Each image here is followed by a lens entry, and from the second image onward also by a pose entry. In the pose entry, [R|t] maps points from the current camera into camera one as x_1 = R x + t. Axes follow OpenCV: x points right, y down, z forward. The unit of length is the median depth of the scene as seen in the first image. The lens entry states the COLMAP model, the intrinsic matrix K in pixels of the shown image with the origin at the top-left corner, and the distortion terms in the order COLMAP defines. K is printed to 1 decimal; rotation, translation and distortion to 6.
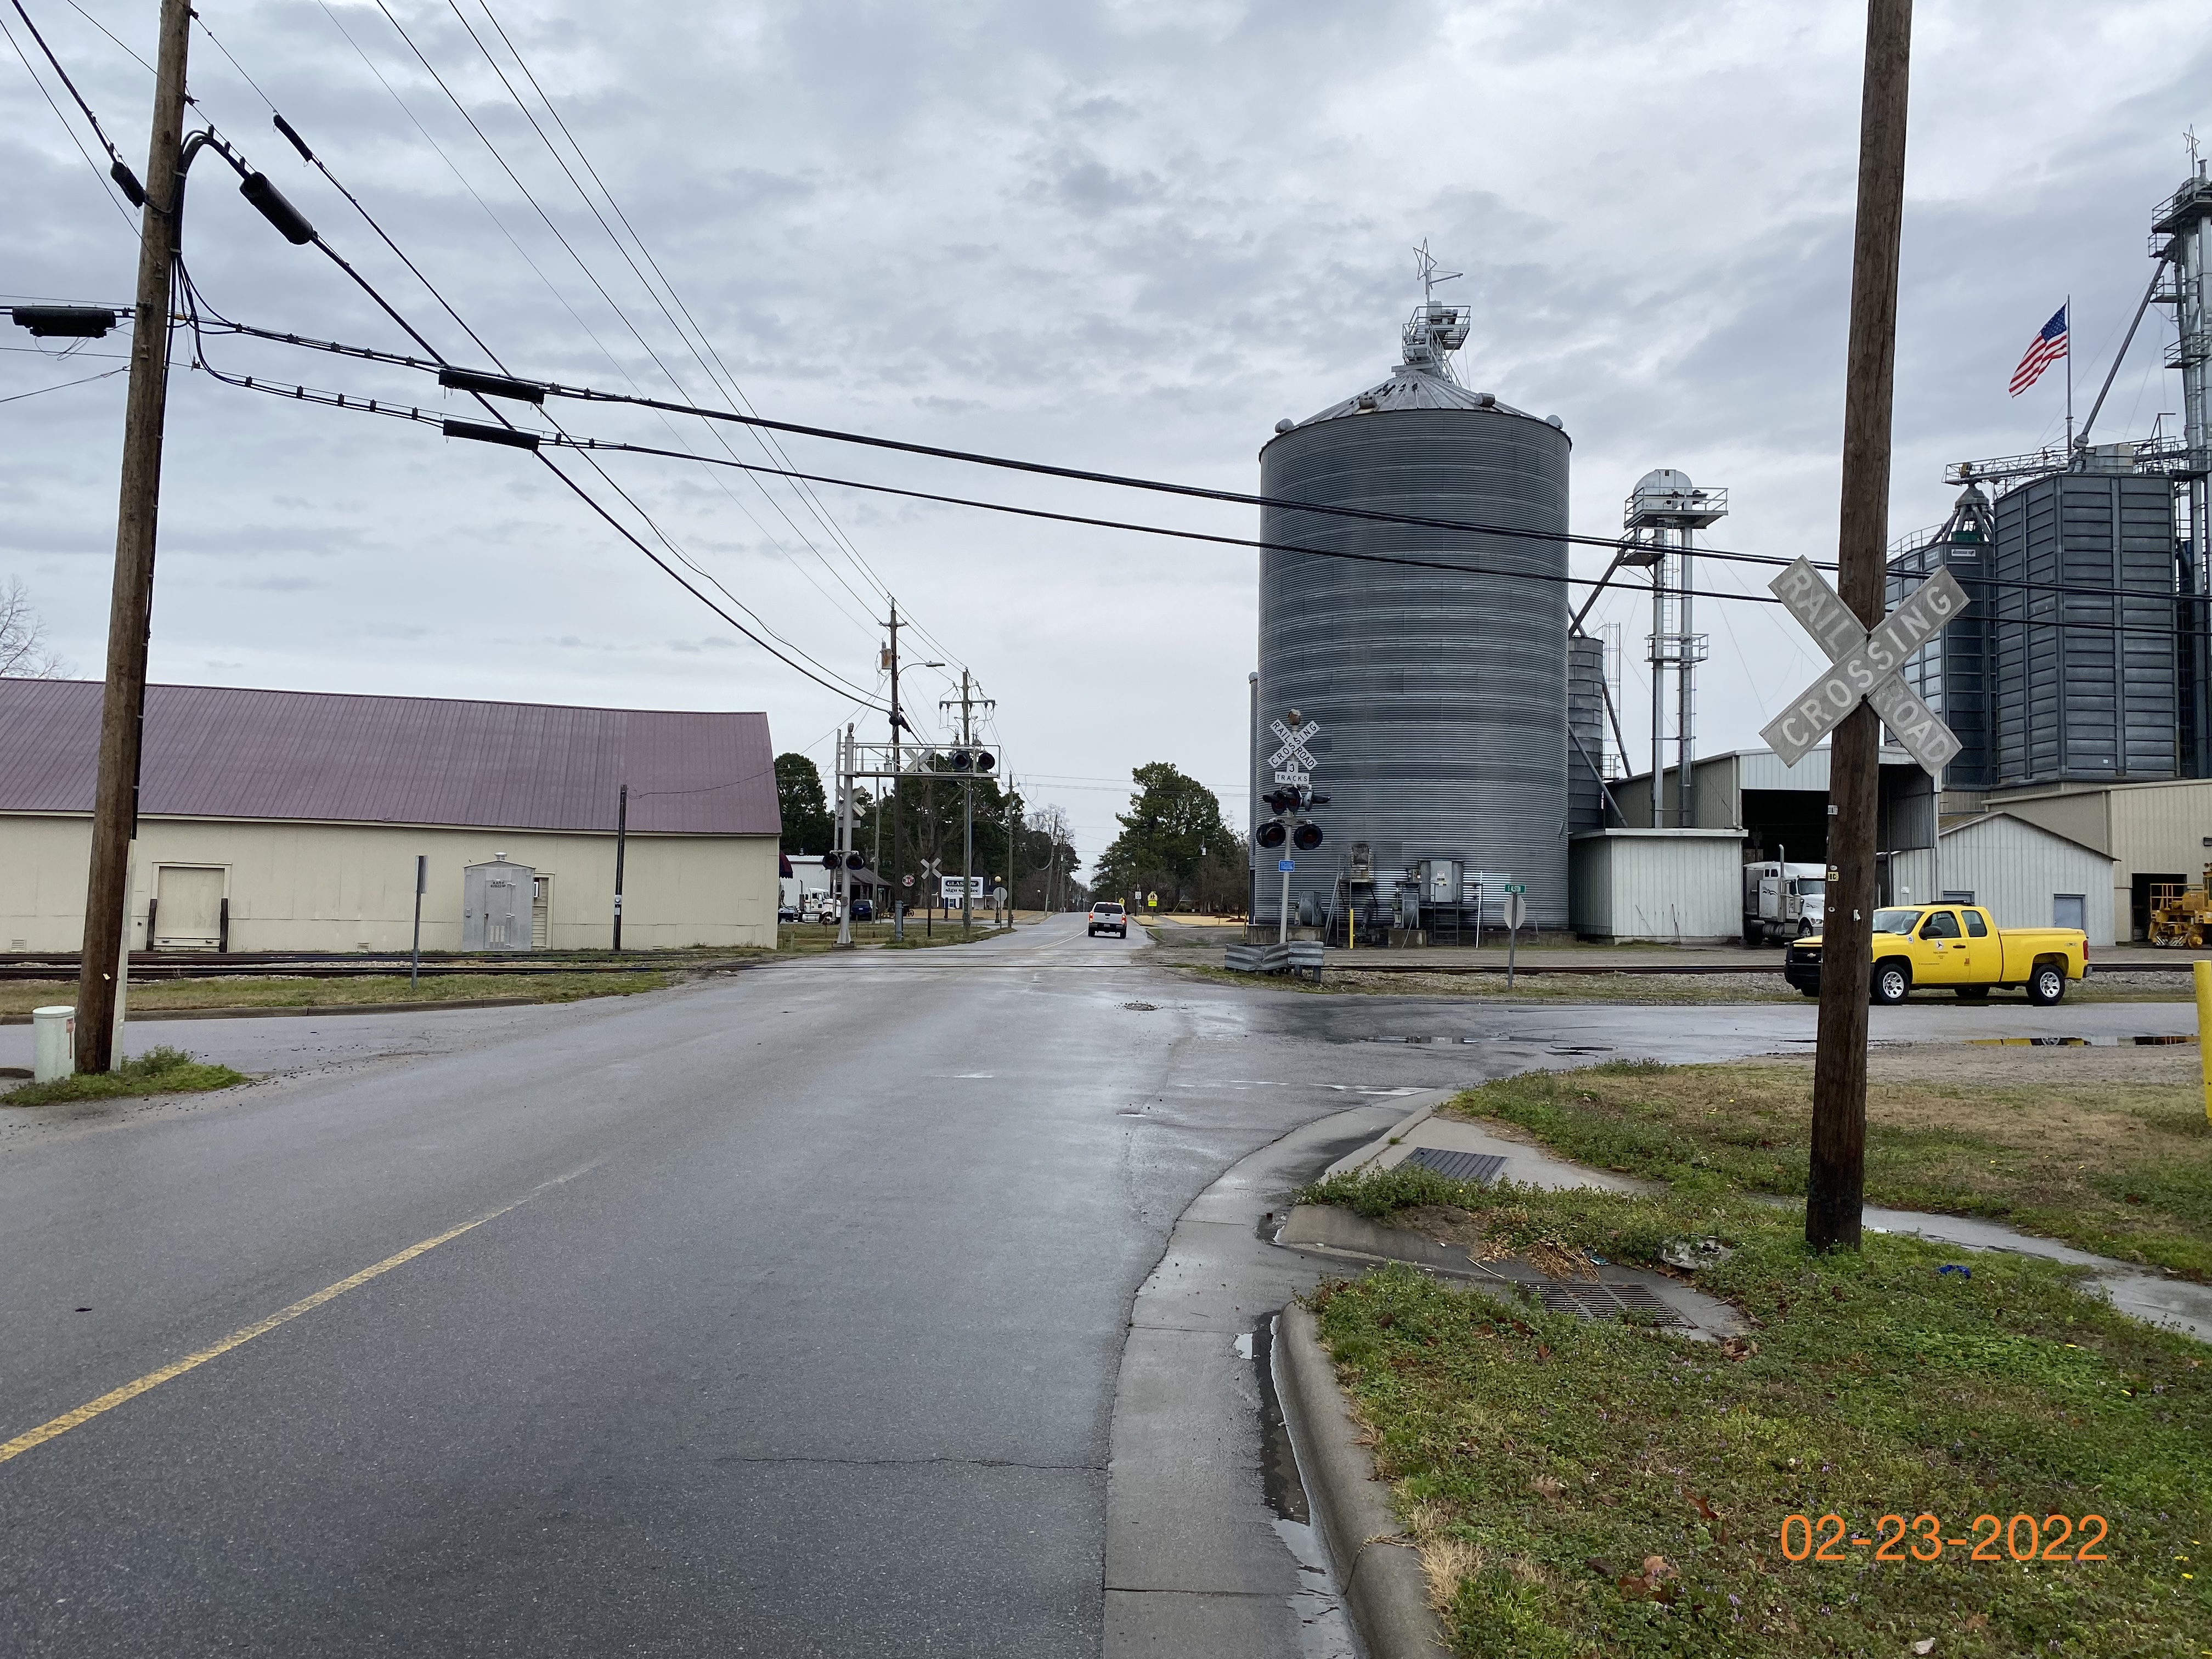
lens RADIAL K [[1658.6, 0, 1106.0], [0, 1658.6, 829.5], [0, 0, 1]] dist [0.051903, -0.070122]
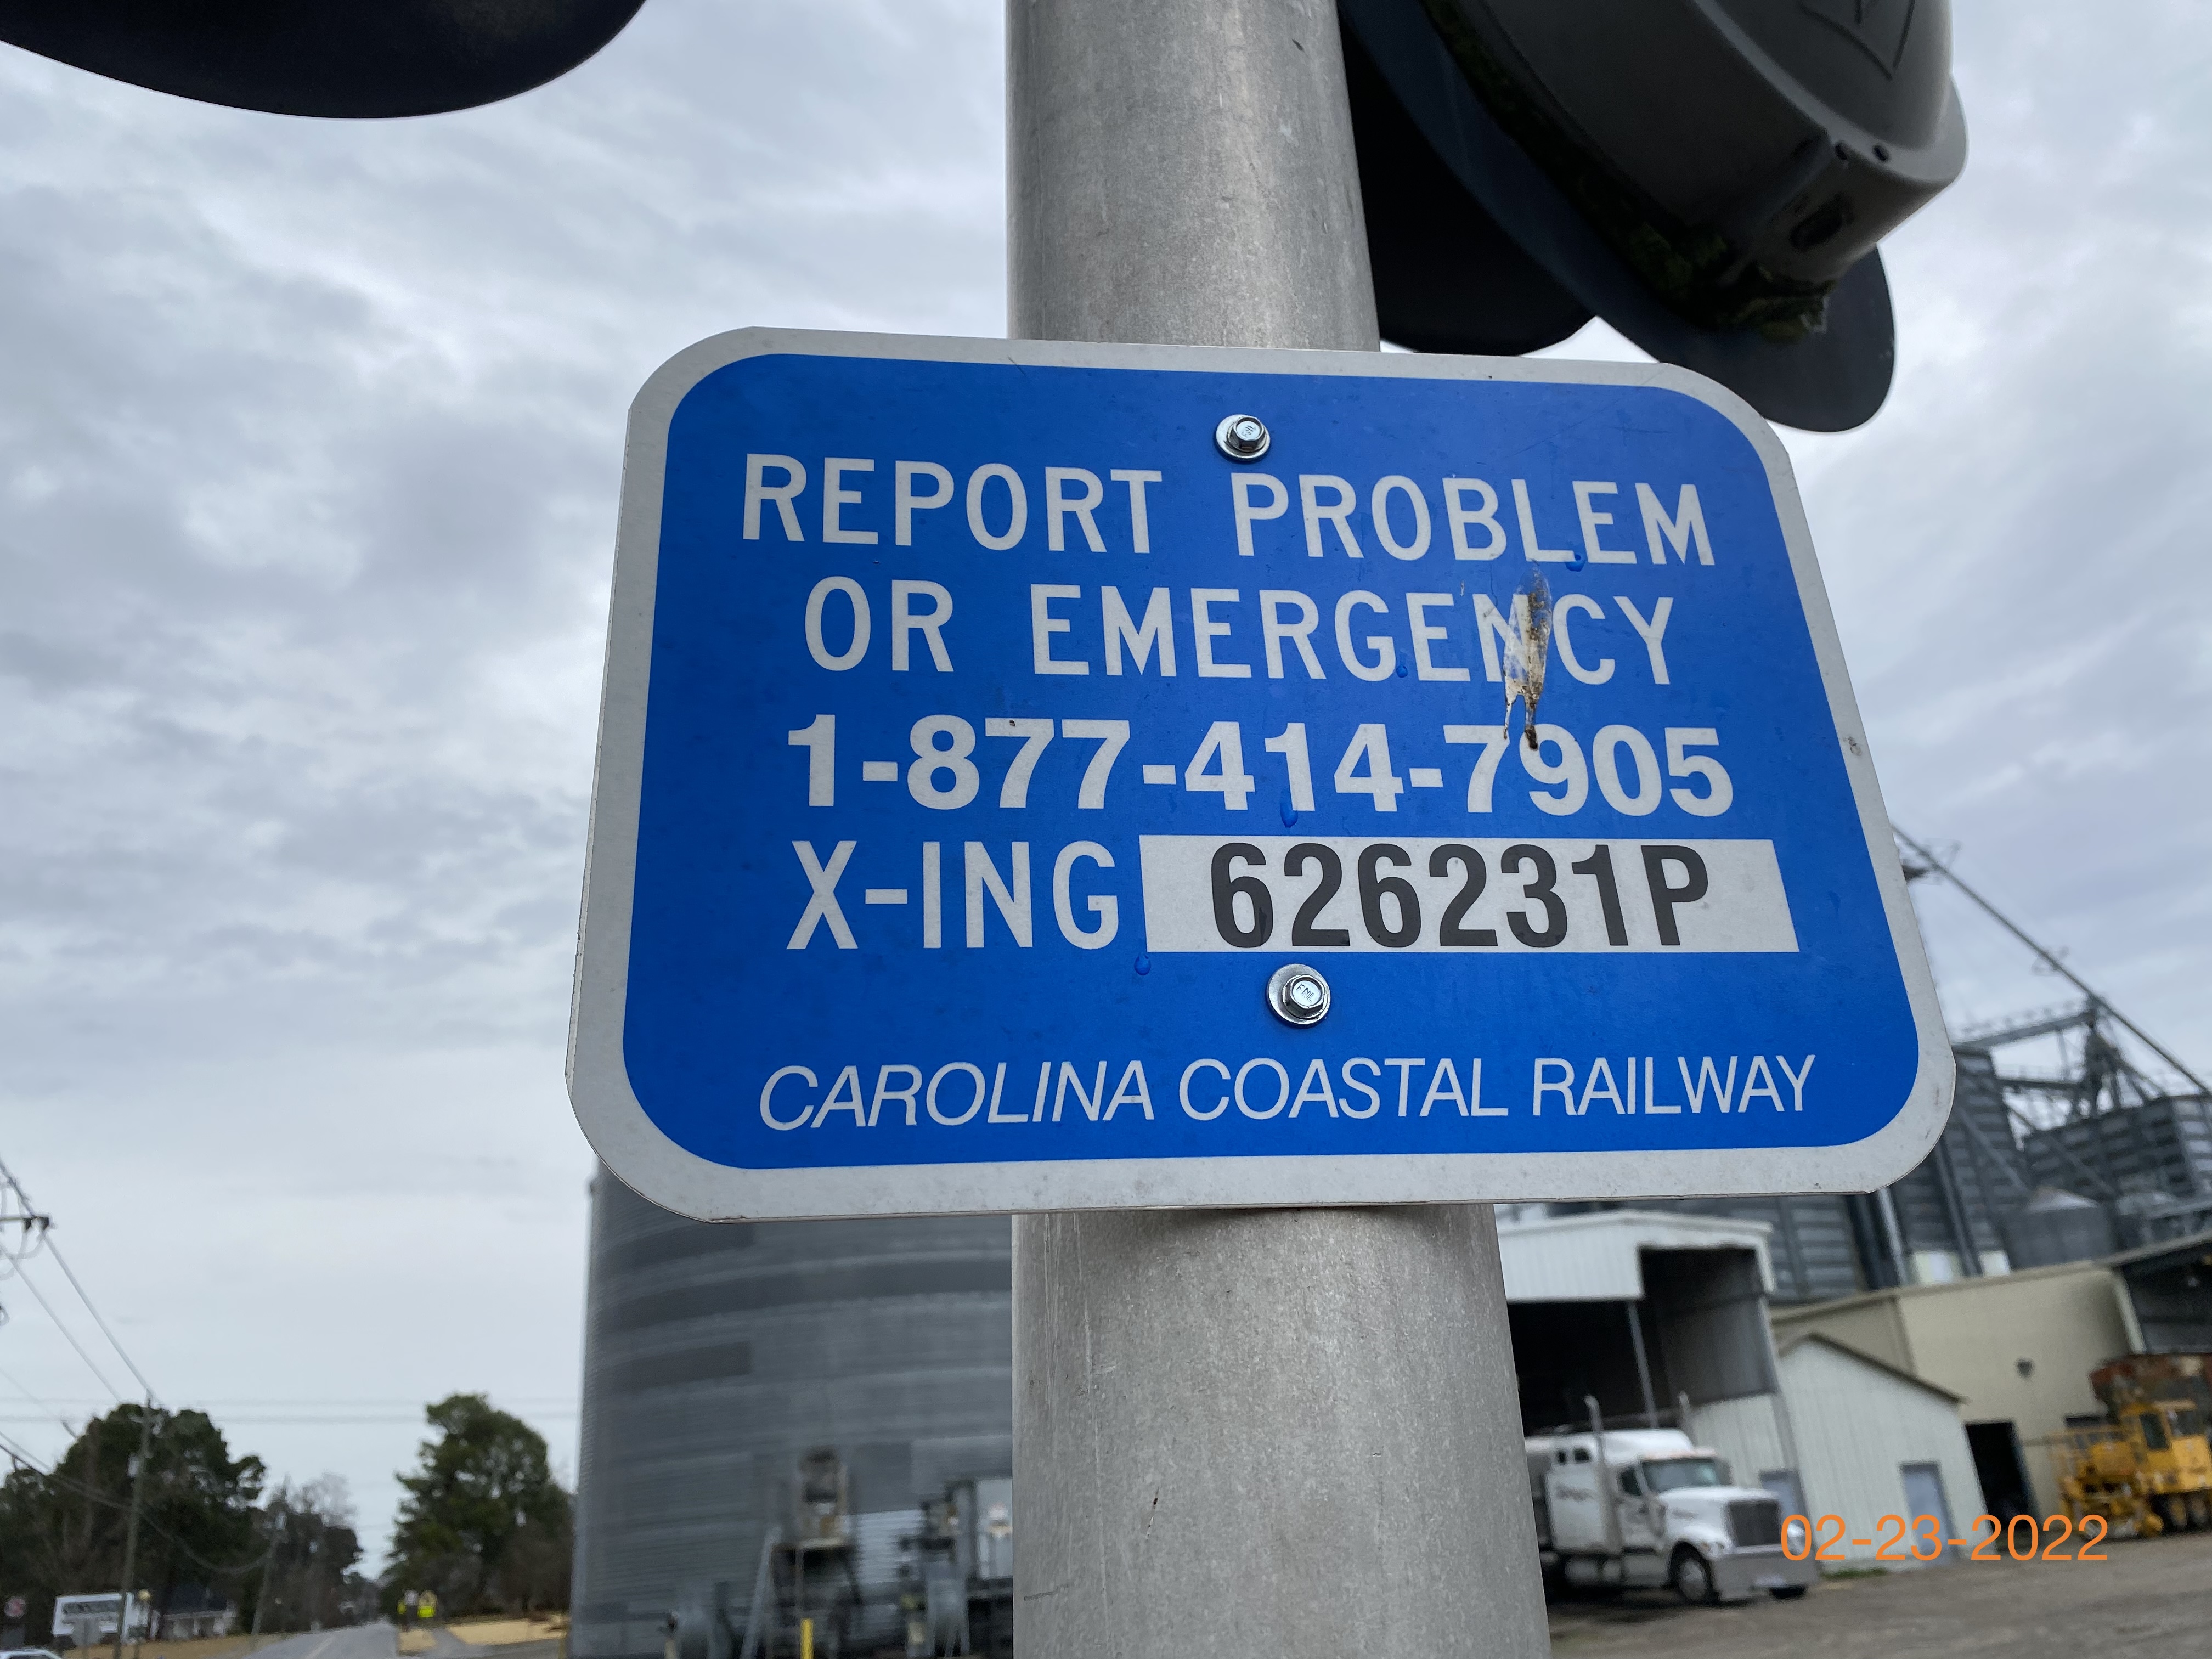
lens RADIAL K [[1658.6, 0, 1106.0], [0, 1658.6, 829.5], [0, 0, 1]] dist [0.051903, -0.070122]
pose [[0.932374, 0.060205, 0.356447, 0.052439], [0.072537, 0.934821, -0.347631, 0.013036], [-0.354143, 0.349977, 0.867236, 0.504434]]
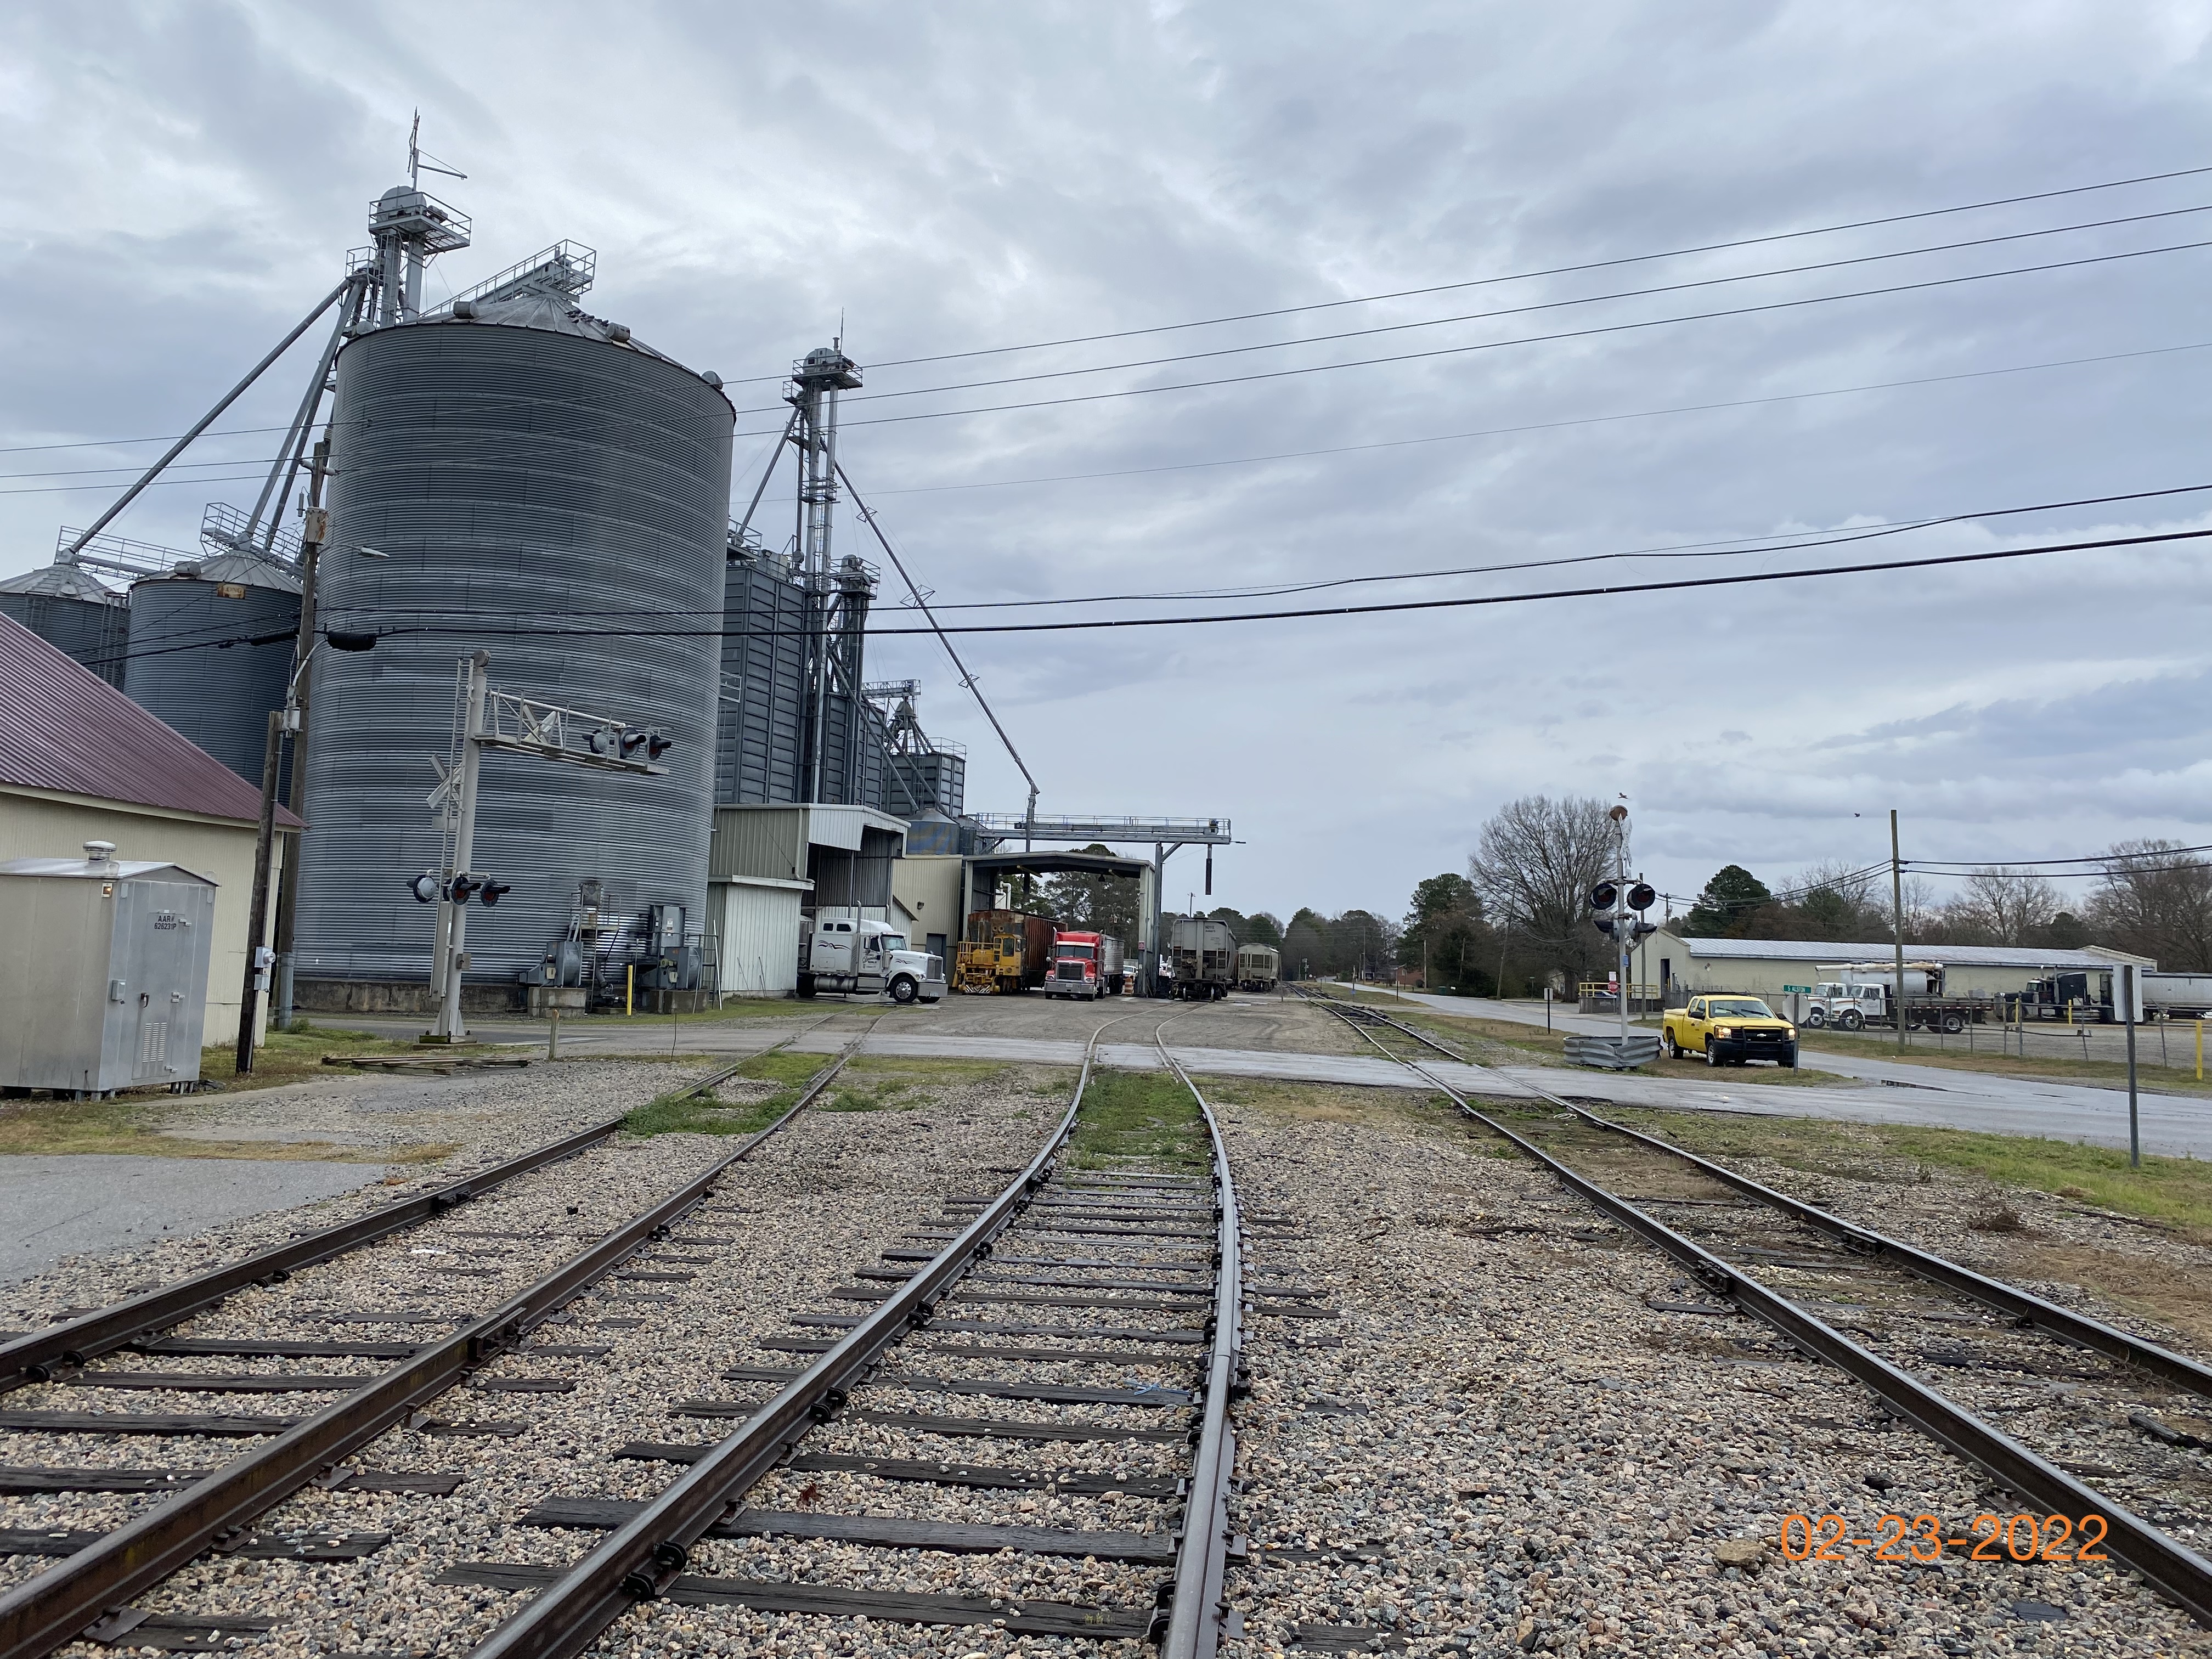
lens RADIAL K [[1658.6, 0, 1106.0], [0, 1658.6, 829.5], [0, 0, 1]] dist [0.051903, -0.070122]
pose [[0.354494, 0.077893, 0.931808, -0.483774], [-0.071749, 0.995852, -0.055950, 0.010850], [-0.932302, -0.047022, 0.358612, 0.474202]]
